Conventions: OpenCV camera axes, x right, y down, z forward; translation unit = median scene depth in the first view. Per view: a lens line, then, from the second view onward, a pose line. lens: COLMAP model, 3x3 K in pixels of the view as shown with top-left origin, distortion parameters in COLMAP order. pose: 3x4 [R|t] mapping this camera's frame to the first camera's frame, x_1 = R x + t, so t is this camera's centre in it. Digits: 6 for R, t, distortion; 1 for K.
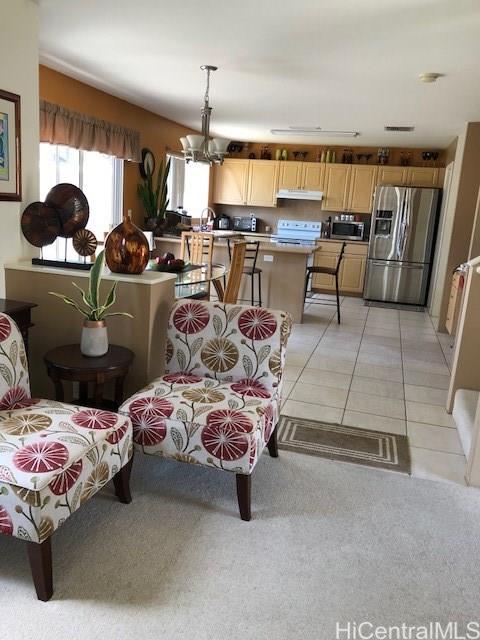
lens RADIAL K [[522.5, 0, 240.0], [0, 522.5, 319.1], [0, 0, 1]] dist [-0.001773, -0.000685]
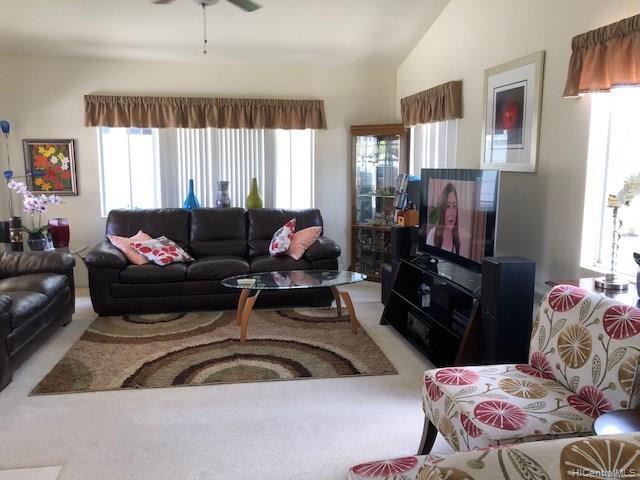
lens RADIAL K [[522.5, 0, 319.9], [0, 522.5, 239.5], [0, 0, 1]] dist [-0.001773, -0.000685]
pose [[-0.895194, -0.007338, -0.445617, 0.418766], [-0.157854, 0.940268, 0.301626, -0.326947], [0.416786, 0.340356, -0.842880, 1.587834]]
